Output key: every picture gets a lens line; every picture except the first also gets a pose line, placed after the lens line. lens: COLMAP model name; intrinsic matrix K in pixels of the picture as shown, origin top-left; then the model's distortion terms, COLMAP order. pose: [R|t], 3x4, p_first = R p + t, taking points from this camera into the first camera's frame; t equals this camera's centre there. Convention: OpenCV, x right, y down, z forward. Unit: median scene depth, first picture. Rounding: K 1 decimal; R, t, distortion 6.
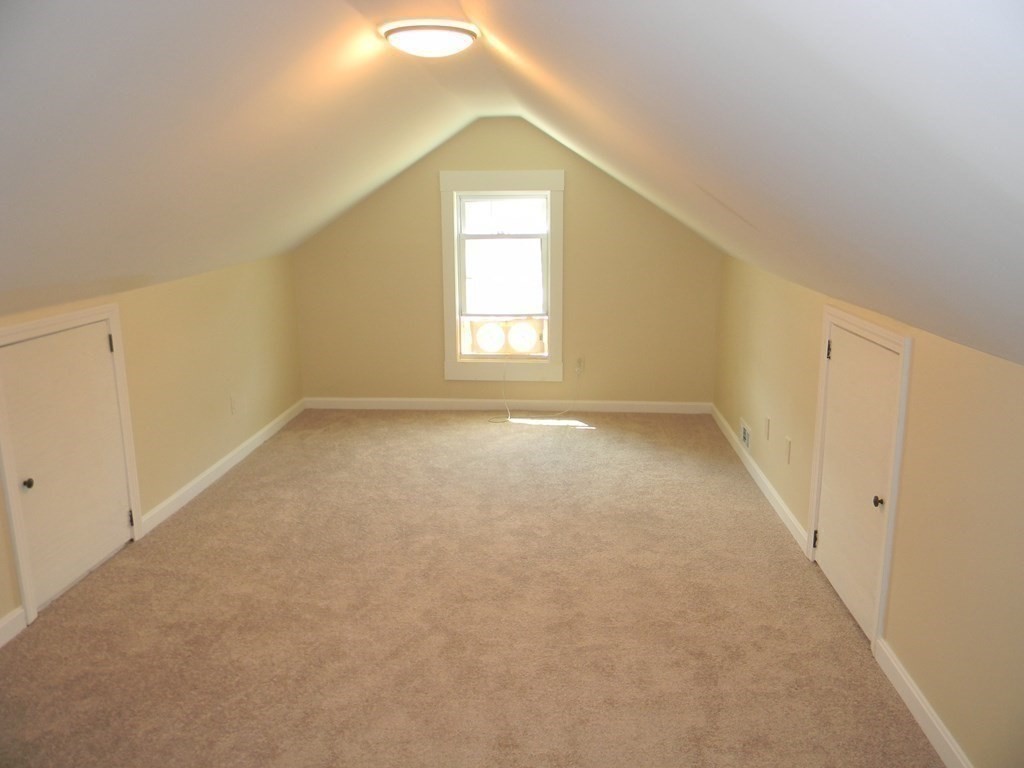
lens RADIAL K [[823.7, 0, 516.6], [0, 823.7, 390.6], [0, 0, 1]] dist [0.012615, -0.014378]
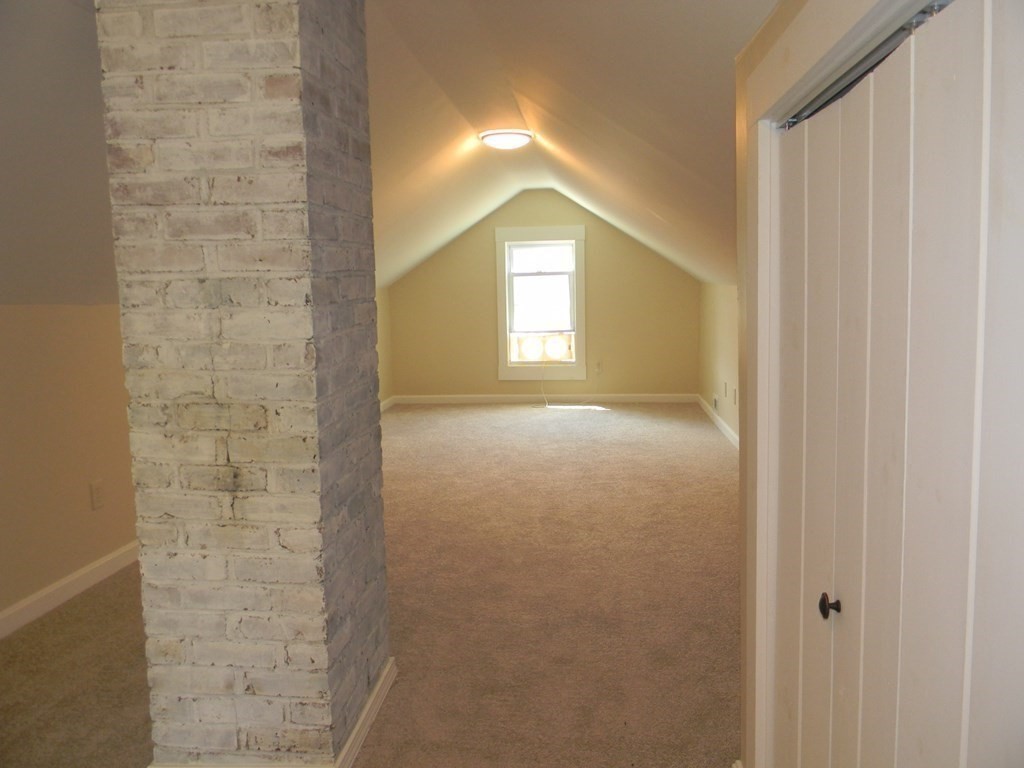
lens RADIAL K [[823.7, 0, 516.6], [0, 823.7, 390.6], [0, 0, 1]] dist [0.012615, -0.014378]
pose [[0.999324, -0.009984, -0.035385, -0.011187], [0.006460, 0.995134, -0.098321, 0.149175], [0.036195, 0.098026, 0.994525, -0.368352]]
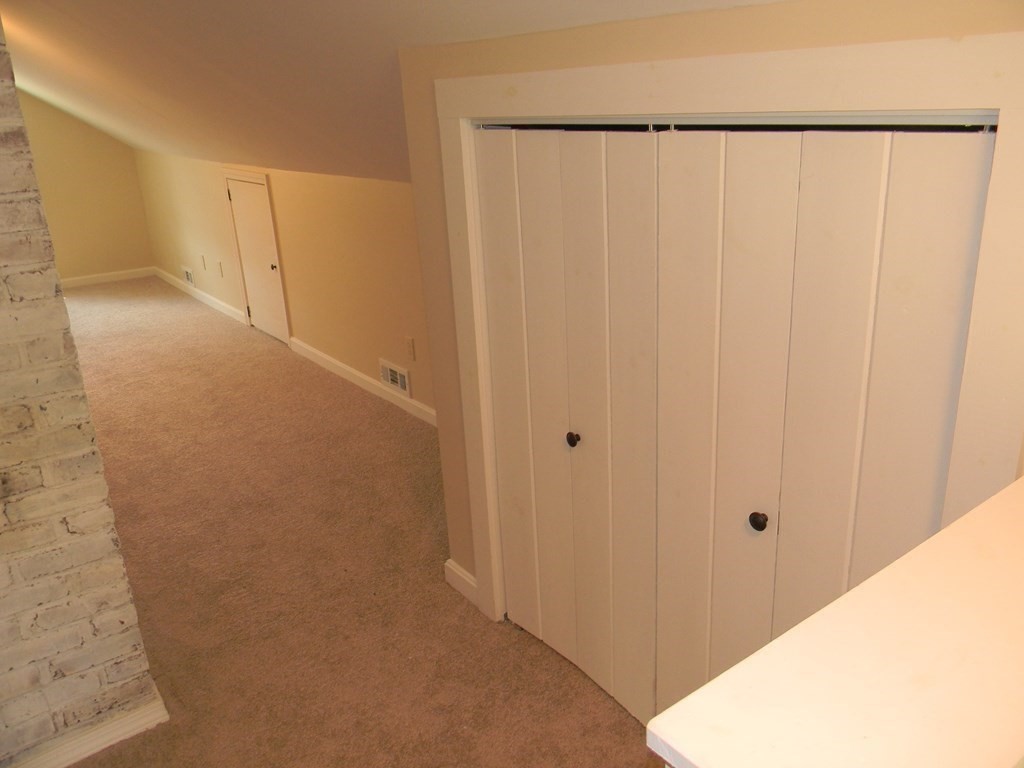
lens RADIAL K [[823.7, 0, 516.6], [0, 823.7, 390.6], [0, 0, 1]] dist [0.012615, -0.014378]
pose [[0.761671, -0.249427, 0.598033, -0.167972], [0.184885, 0.968233, 0.168354, 0.098479], [-0.621027, -0.017663, 0.783590, -0.412257]]
